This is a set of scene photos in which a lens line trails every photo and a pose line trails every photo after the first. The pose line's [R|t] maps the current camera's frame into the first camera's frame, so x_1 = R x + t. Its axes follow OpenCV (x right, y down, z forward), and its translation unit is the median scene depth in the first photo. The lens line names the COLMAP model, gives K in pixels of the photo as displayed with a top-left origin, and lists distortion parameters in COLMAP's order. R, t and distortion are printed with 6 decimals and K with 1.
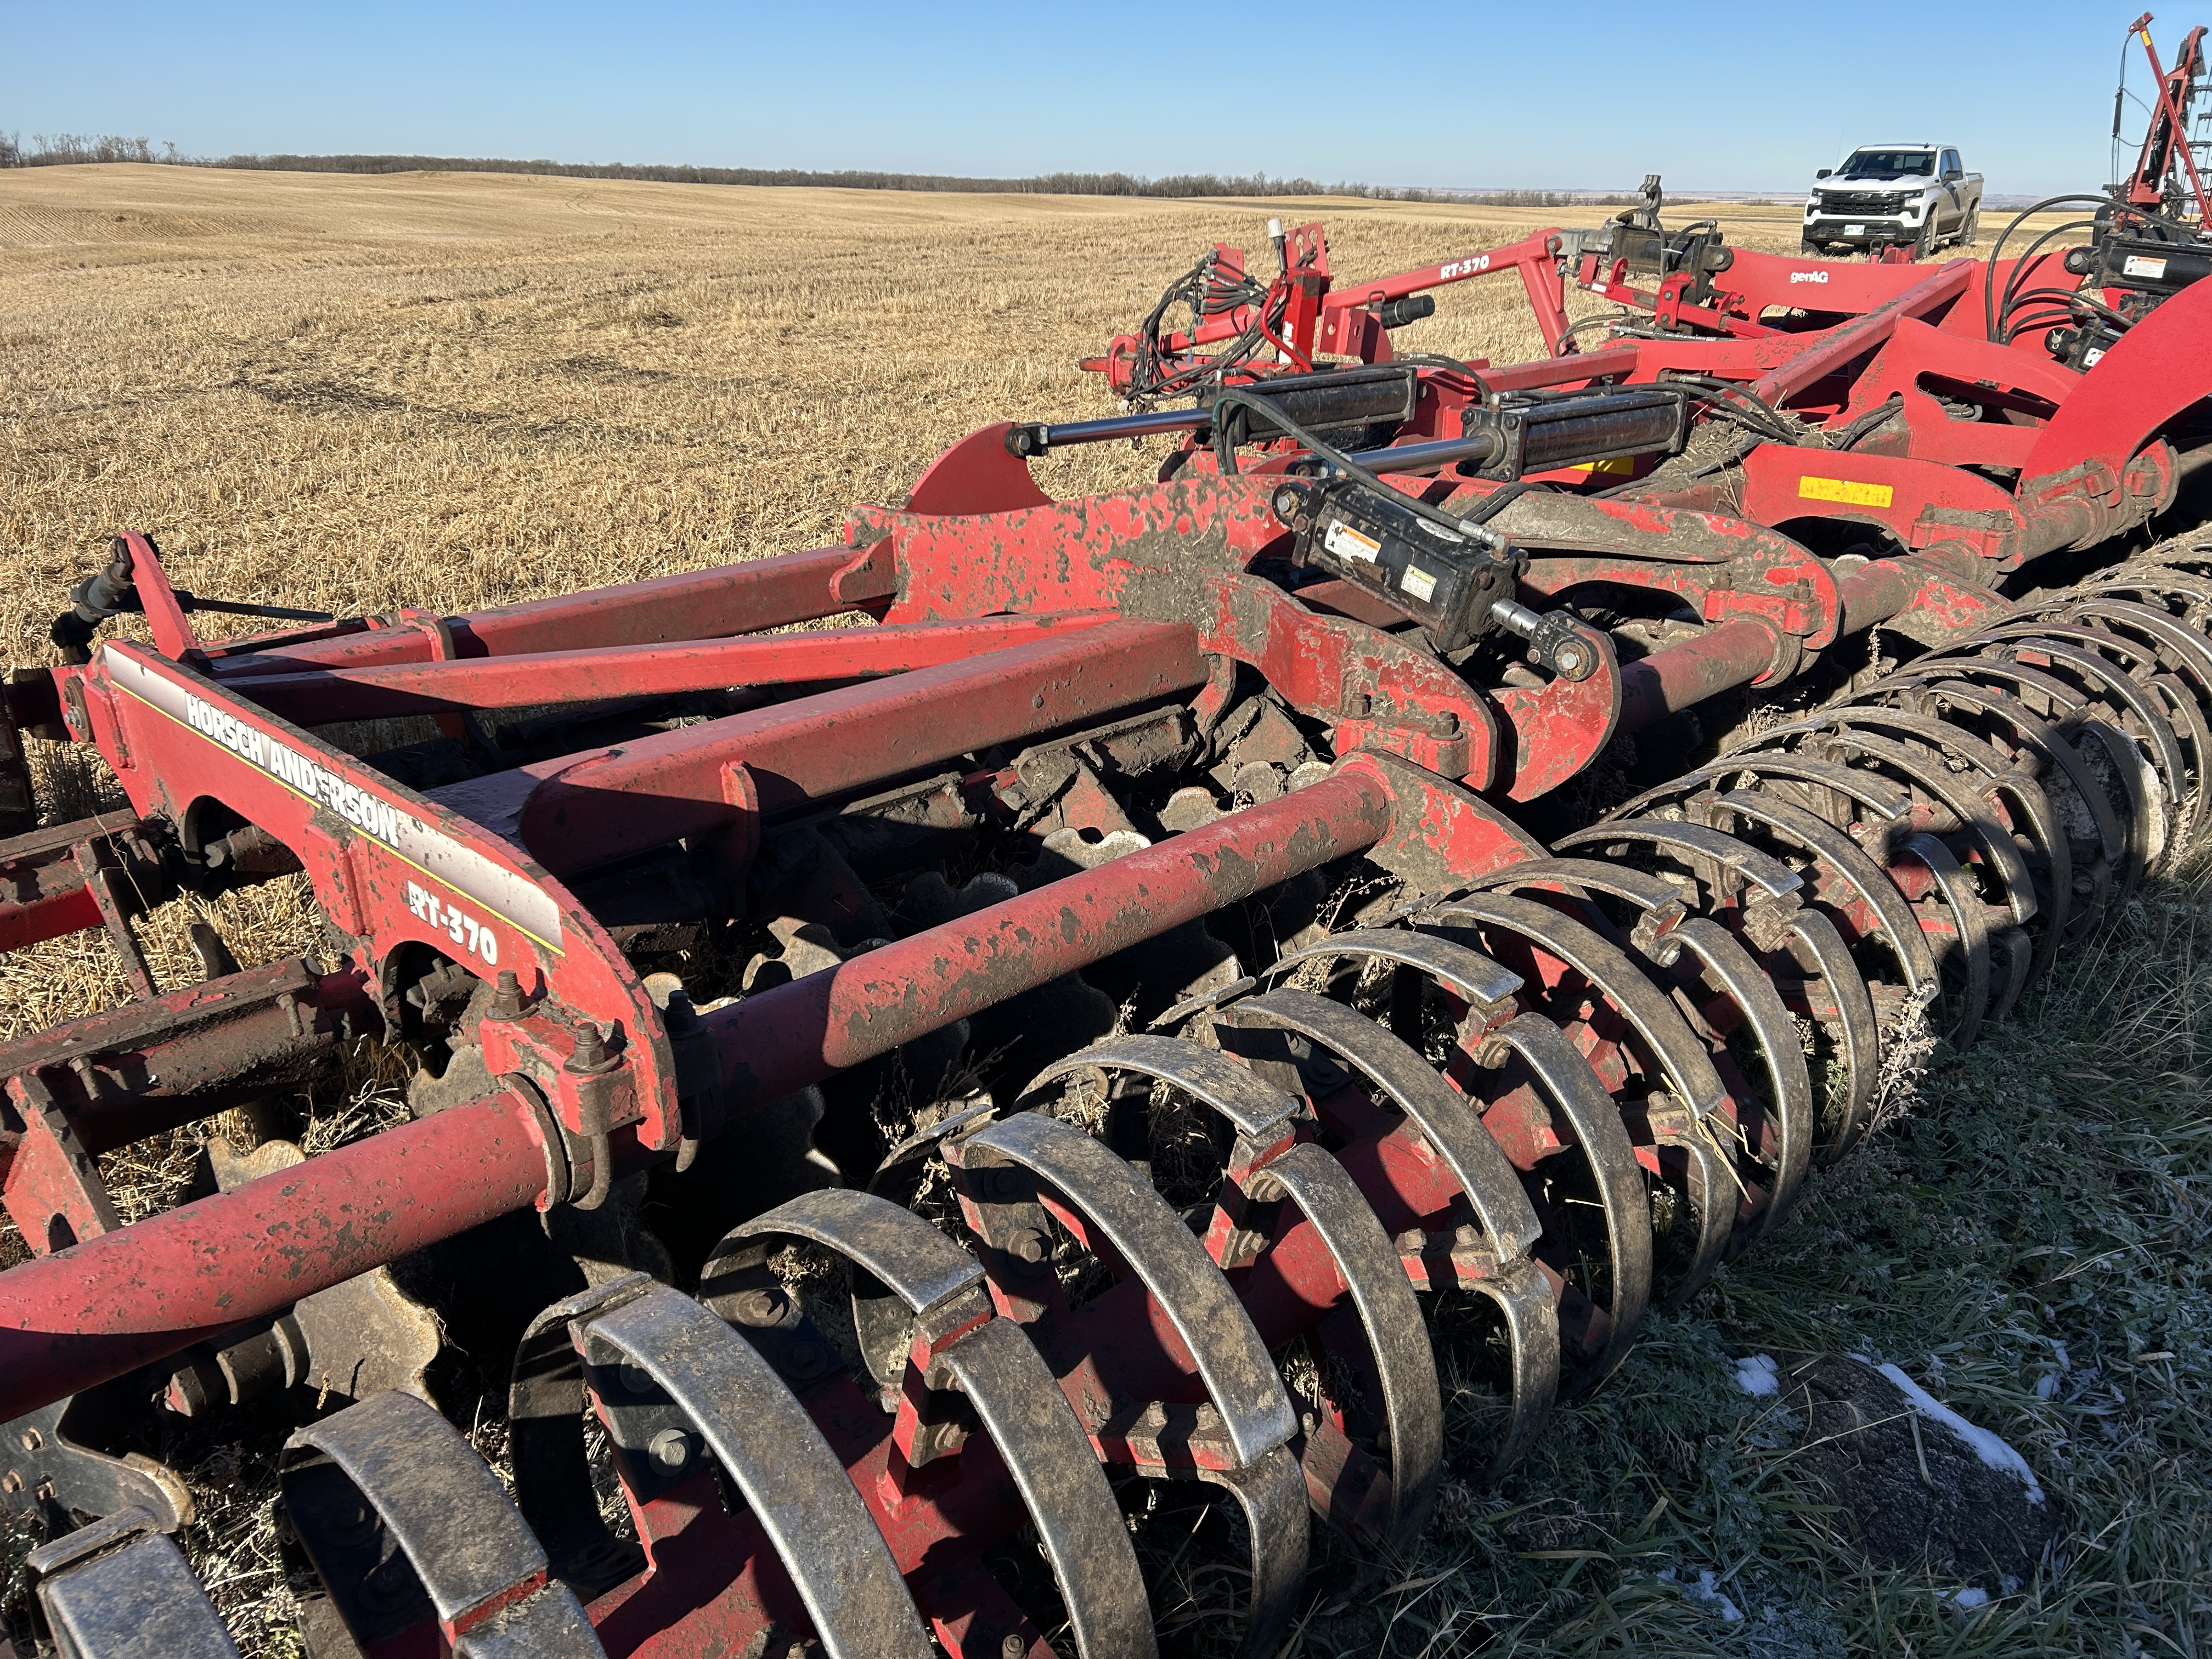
lens RADIAL K [[1646.6, 0, 1109.9], [0, 1646.6, 827.1], [0, 0, 1]] dist [0.057759, -0.061036]
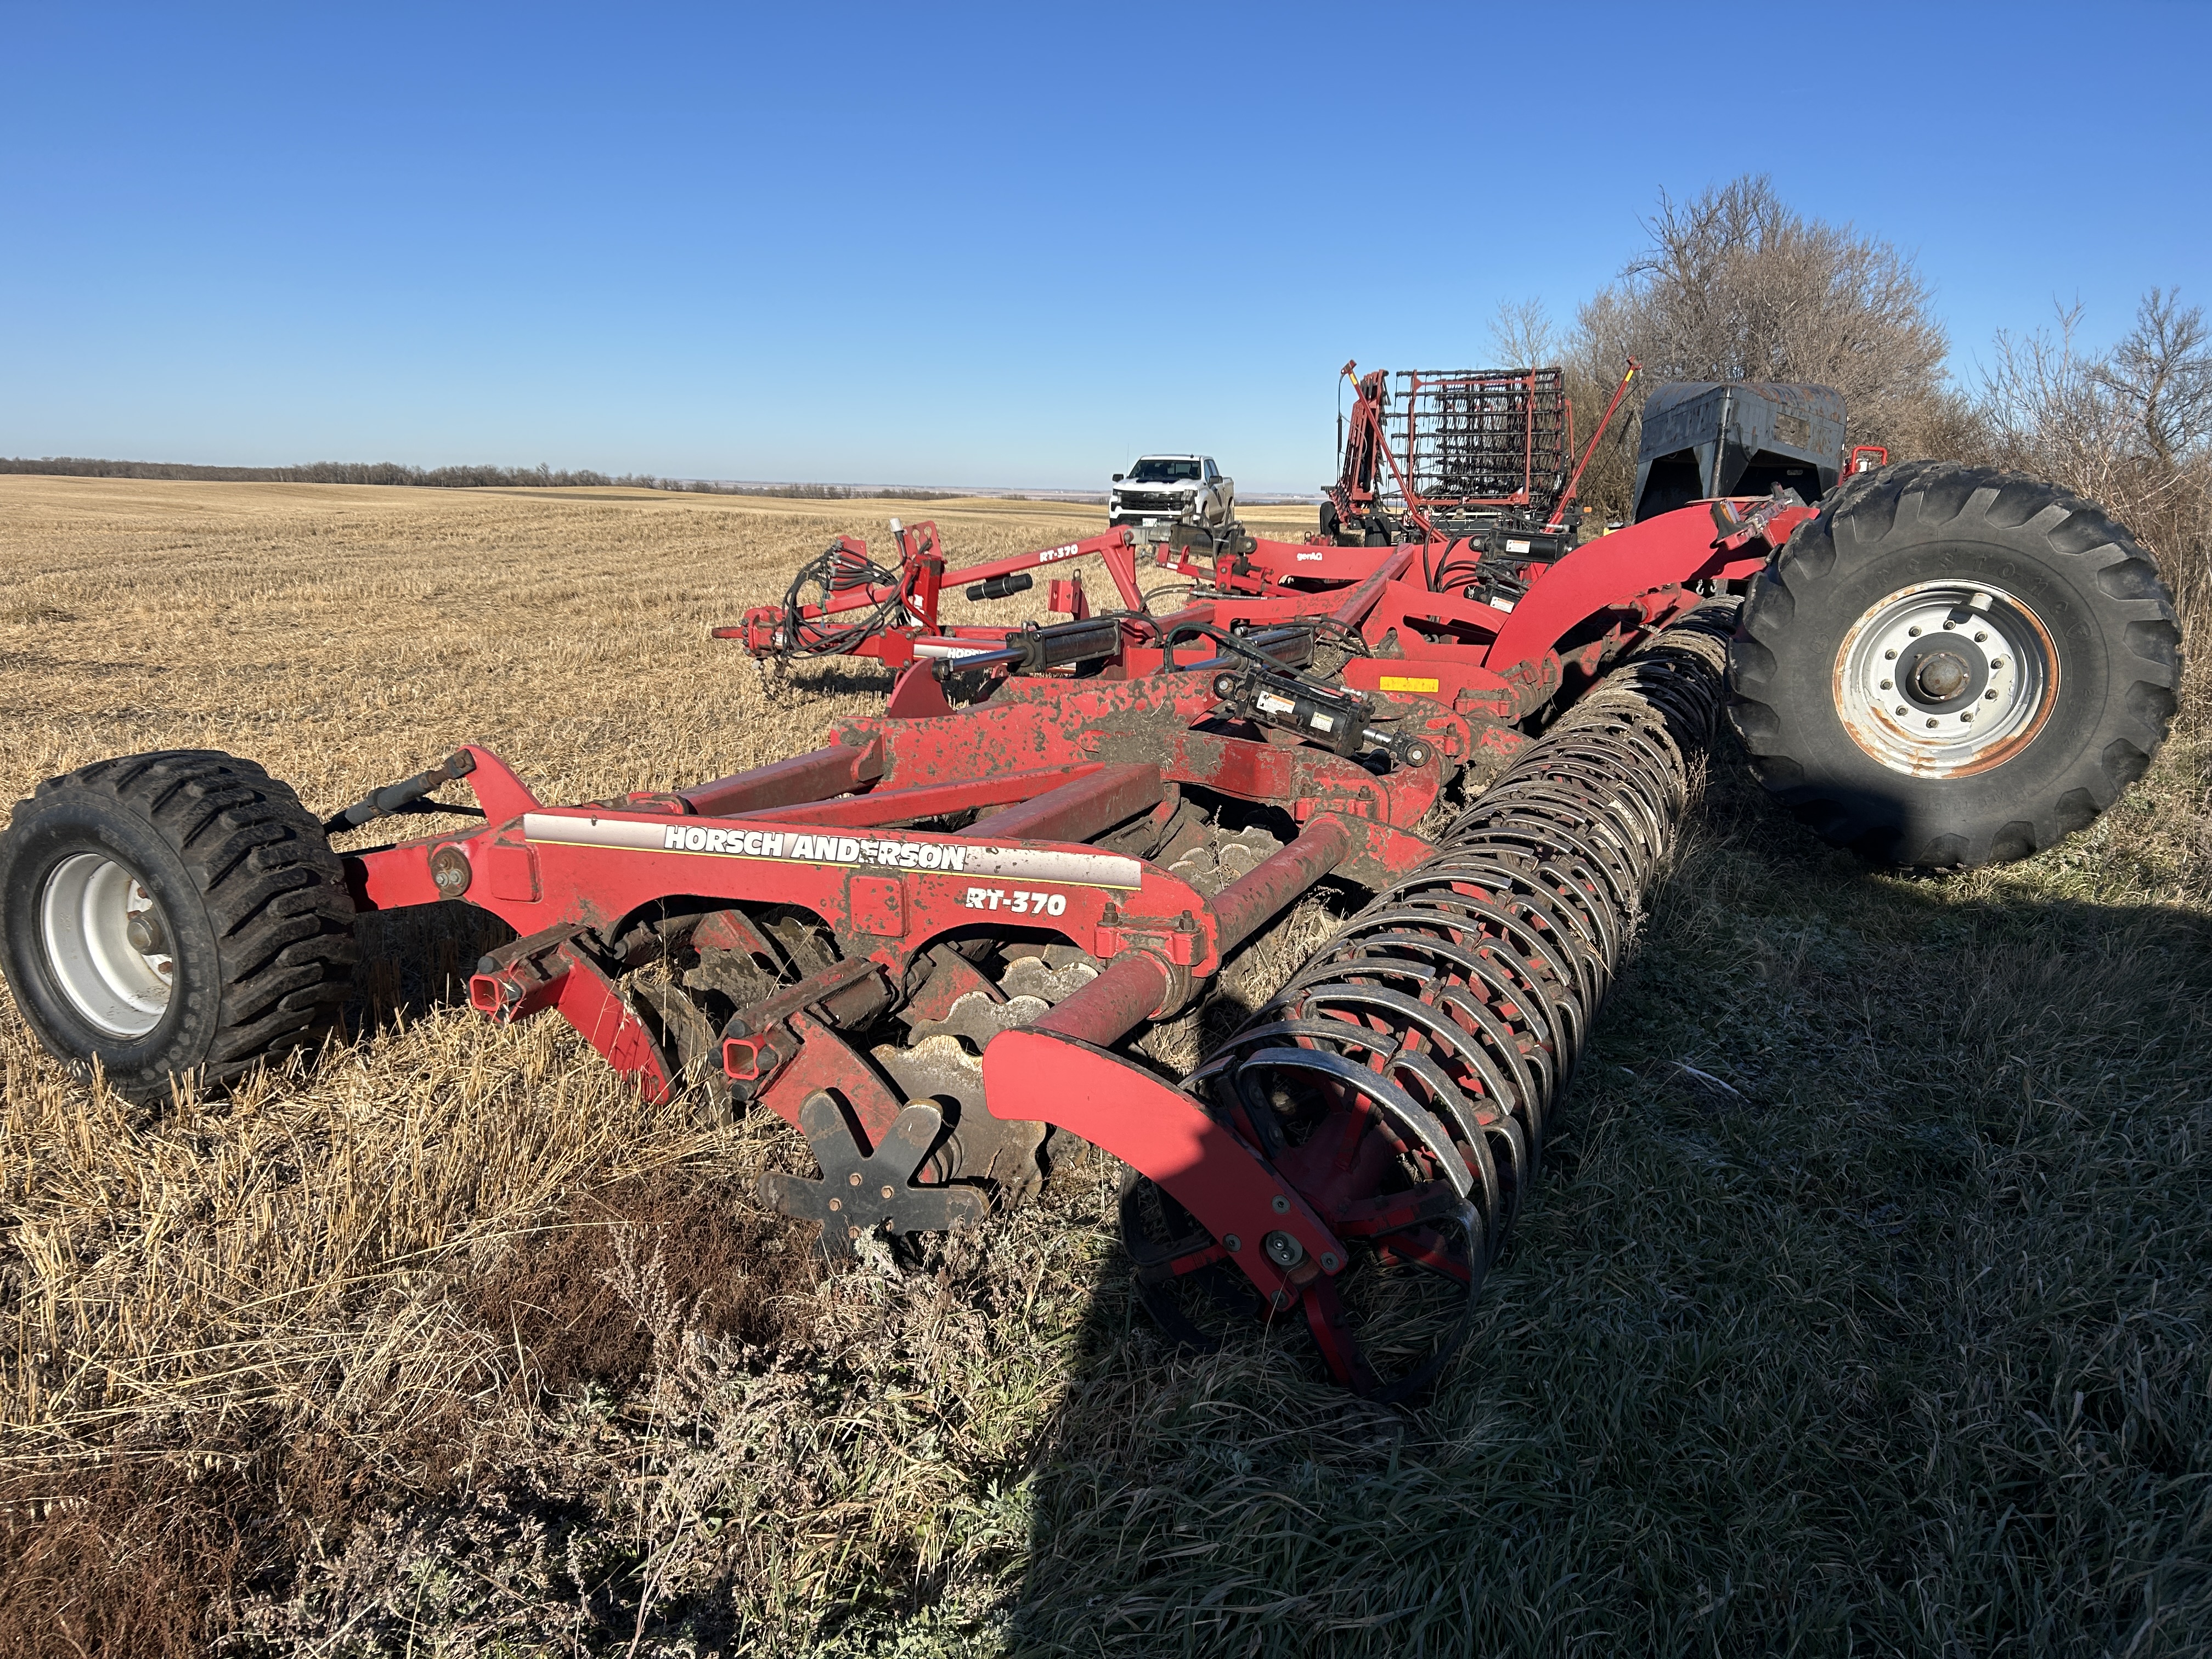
lens RADIAL K [[1646.6, 0, 1104.7], [0, 1646.6, 841.8], [0, 0, 1]] dist [0.057759, -0.061036]
pose [[0.919323, -0.080240, 0.385236, -0.248642], [0.137885, 0.982607, -0.124380, 0.057664], [-0.368555, 0.167464, 0.914397, -0.175872]]
